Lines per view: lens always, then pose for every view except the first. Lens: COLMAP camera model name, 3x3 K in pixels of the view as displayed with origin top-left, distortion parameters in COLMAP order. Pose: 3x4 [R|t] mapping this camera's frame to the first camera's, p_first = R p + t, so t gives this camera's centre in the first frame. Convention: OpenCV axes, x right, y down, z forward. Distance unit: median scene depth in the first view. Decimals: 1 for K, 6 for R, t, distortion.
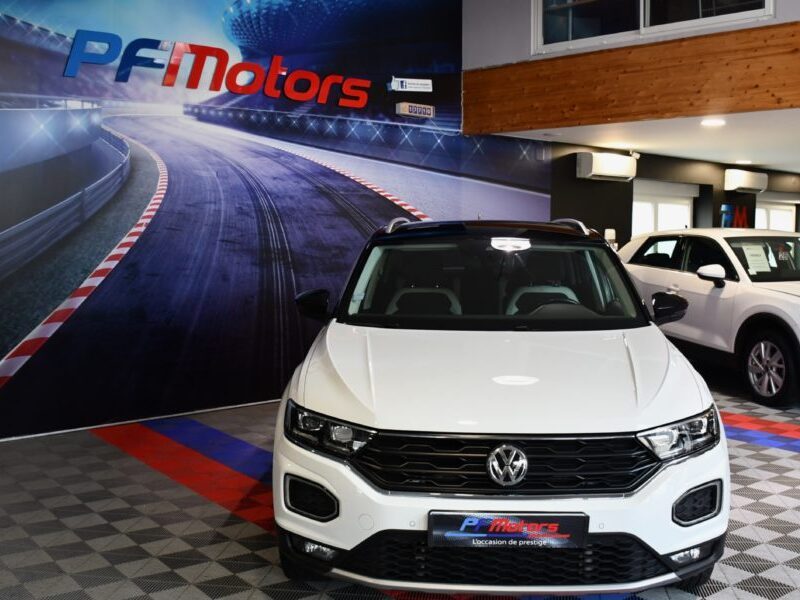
lens RADIAL K [[931.3, 0, 431.7], [0, 931.3, 290.6], [0, 0, 1]] dist [-0.104711, 0.000000]
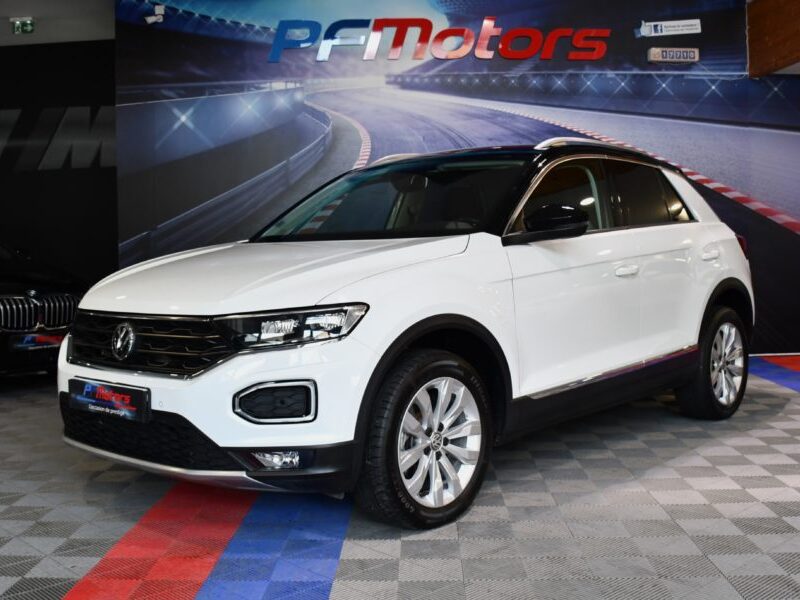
lens RADIAL K [[931.3, 0, 389.4], [0, 931.3, 335.0], [0, 0, 1]] dist [-0.104711, 0.000000]
pose [[0.755389, 0.037639, -0.654195, 0.433557], [-0.018750, 0.999182, 0.035838, 0.059941], [0.655009, -0.014806, 0.755476, 0.174022]]
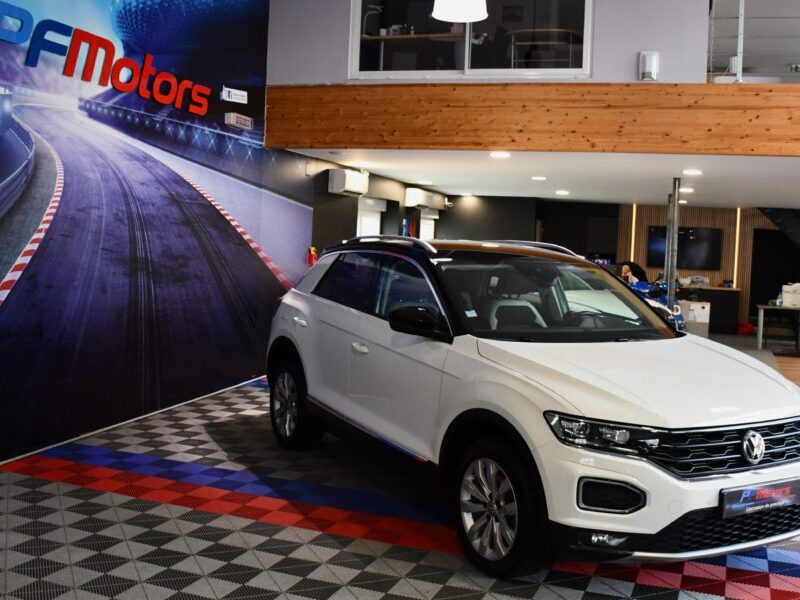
lens RADIAL K [[876.8, 0, 429.8], [0, 876.8, 309.4], [0, 0, 1]] dist [-0.106282, 0.000000]
pose [[0.856536, -0.014177, 0.515893, -0.393041], [0.003122, 0.999747, 0.022290, -0.012052], [-0.516078, -0.017482, 0.856363, 0.095755]]
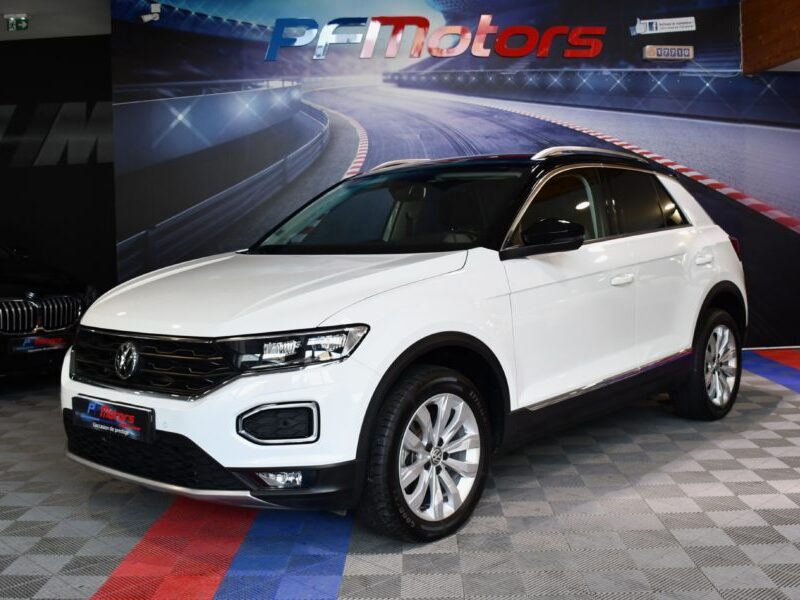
lens RADIAL K [[931.3, 0, 411.5], [0, 931.3, 331.3], [0, 0, 1]] dist [-0.104711, 0.000000]
pose [[0.772857, 0.043181, -0.633109, 0.436720], [-0.013593, 0.998580, 0.051514, 0.041711], [0.634434, -0.031207, 0.772346, 0.167728]]
